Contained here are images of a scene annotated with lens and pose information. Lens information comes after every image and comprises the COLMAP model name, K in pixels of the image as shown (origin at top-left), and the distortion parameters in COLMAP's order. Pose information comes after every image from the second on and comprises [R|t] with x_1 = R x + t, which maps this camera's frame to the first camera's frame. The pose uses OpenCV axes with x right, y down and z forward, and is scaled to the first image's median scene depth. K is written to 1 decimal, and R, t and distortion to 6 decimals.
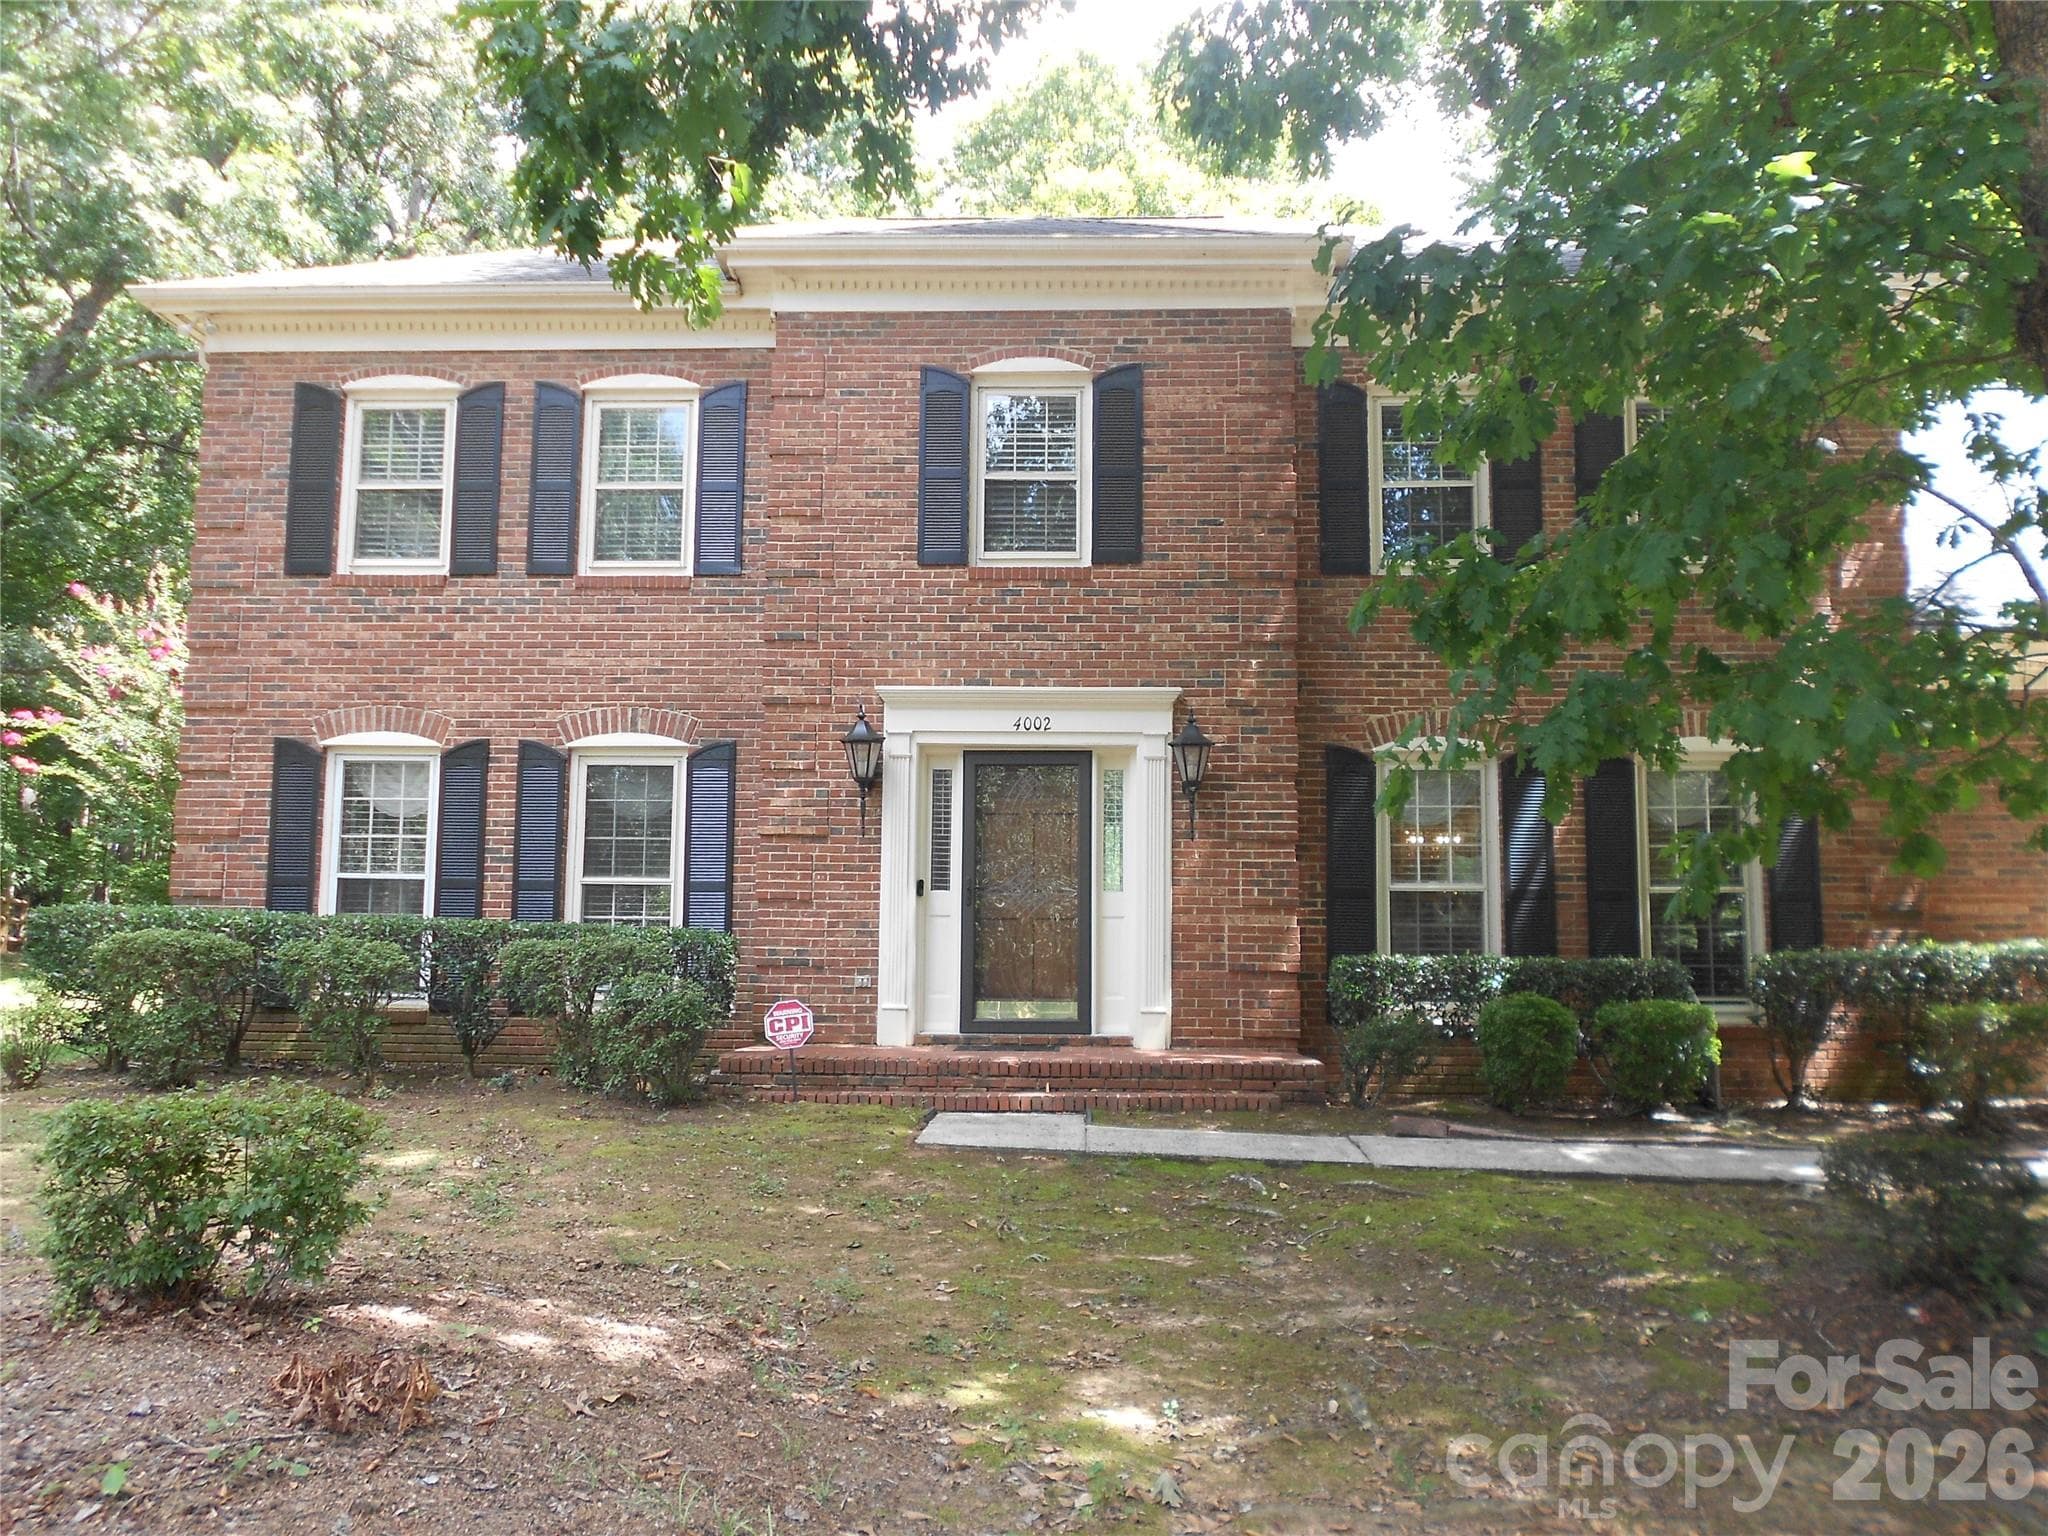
lens RADIAL K [[1601.6, 0, 1013.9], [0, 1601.6, 776.6], [0, 0, 1]] dist [0.004959, -0.007015]
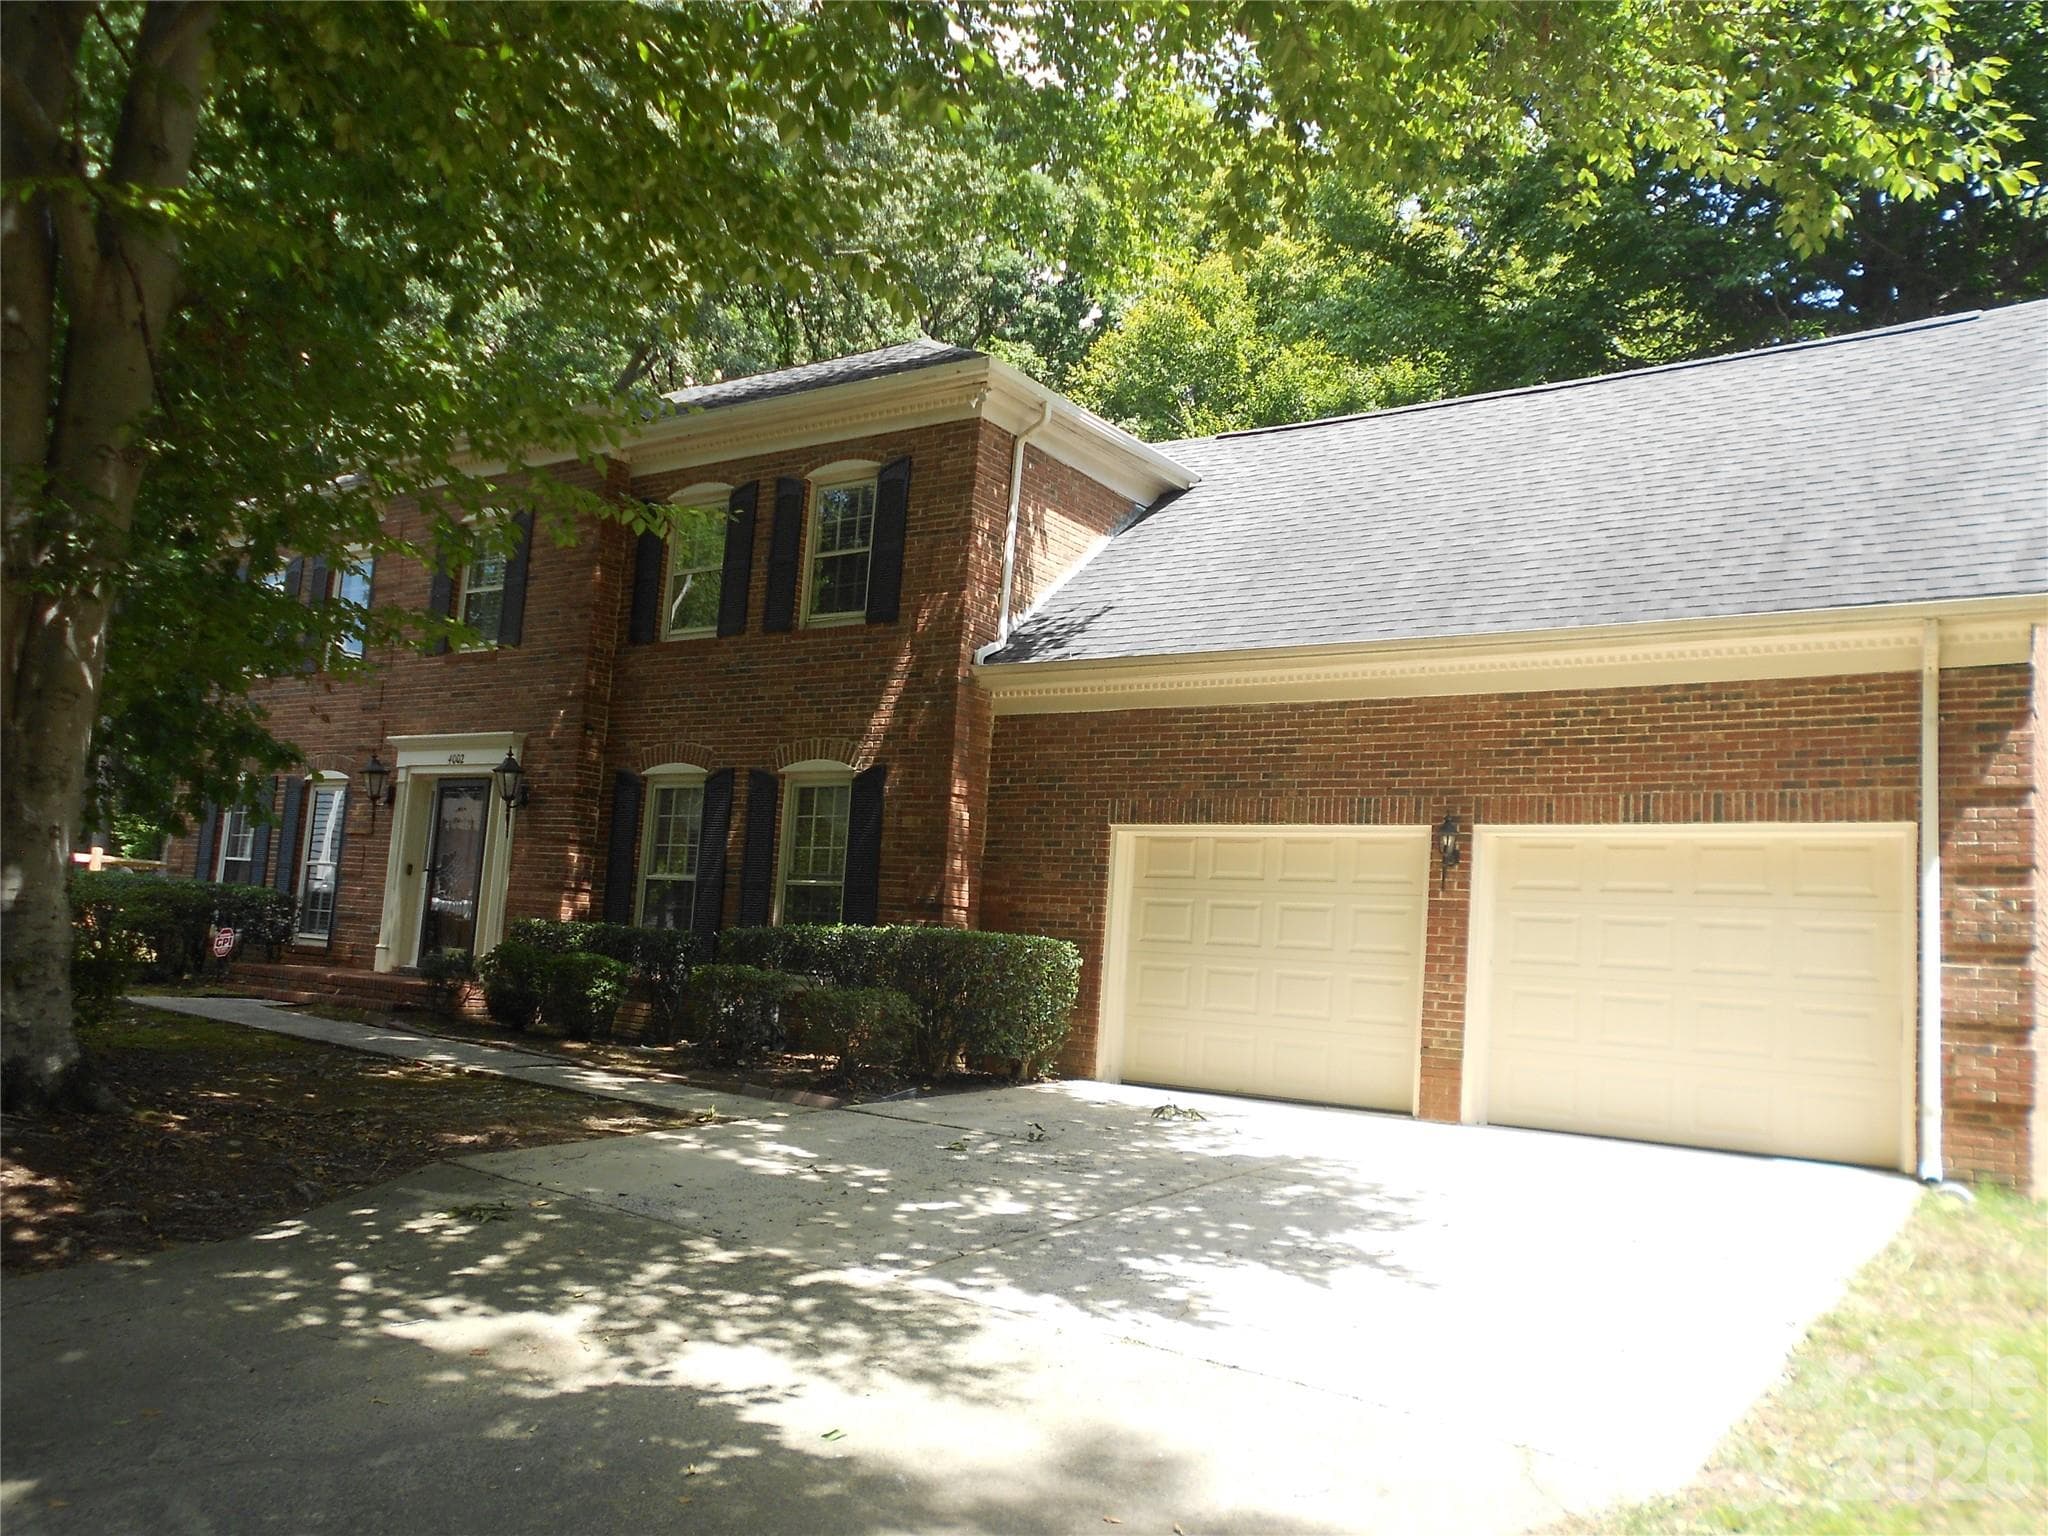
lens RADIAL K [[1610.9, 0, 988.4], [0, 1610.9, 764.3], [0, 0, 1]] dist [0.027385, 0.012098]
pose [[0.835635, -0.017891, -0.548993, 1.217857], [0.006934, 0.999733, -0.022025, 0.008066], [0.549241, 0.014598, 0.835537, 0.024427]]
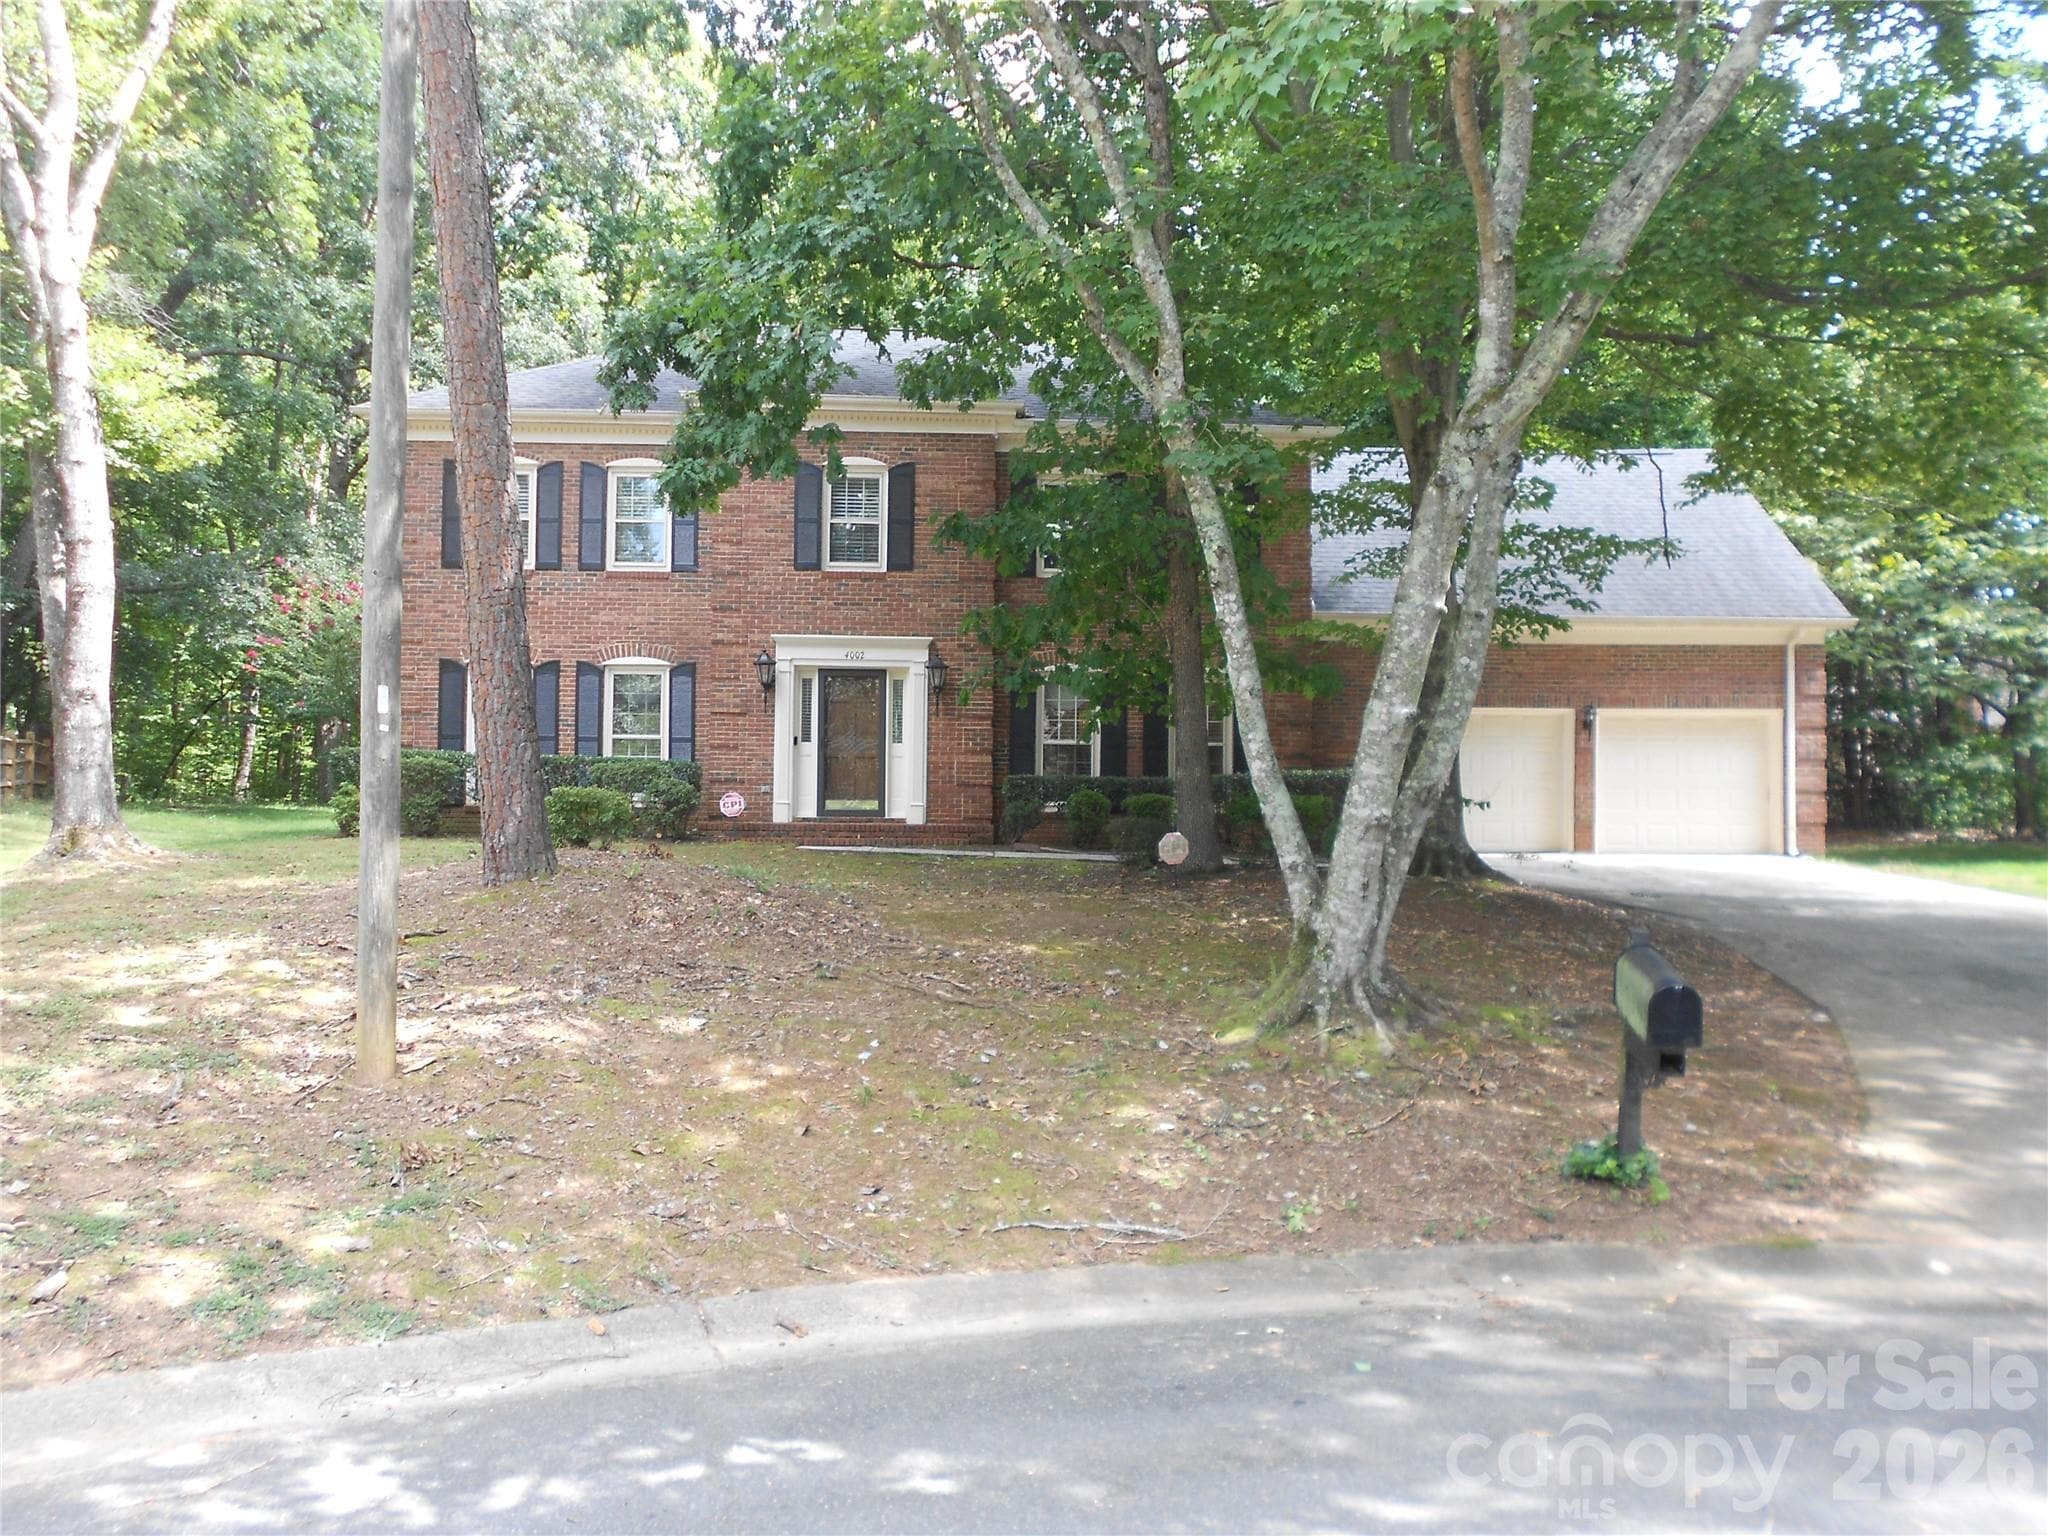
lens RADIAL K [[1601.6, 0, 1013.9], [0, 1601.6, 776.6], [0, 0, 1]] dist [0.004959, -0.007015]
pose [[0.996553, 0.002595, 0.082921, 0.042032], [-0.008696, 0.997271, 0.073311, -0.029817], [-0.082505, -0.073779, 0.993856, -0.908961]]
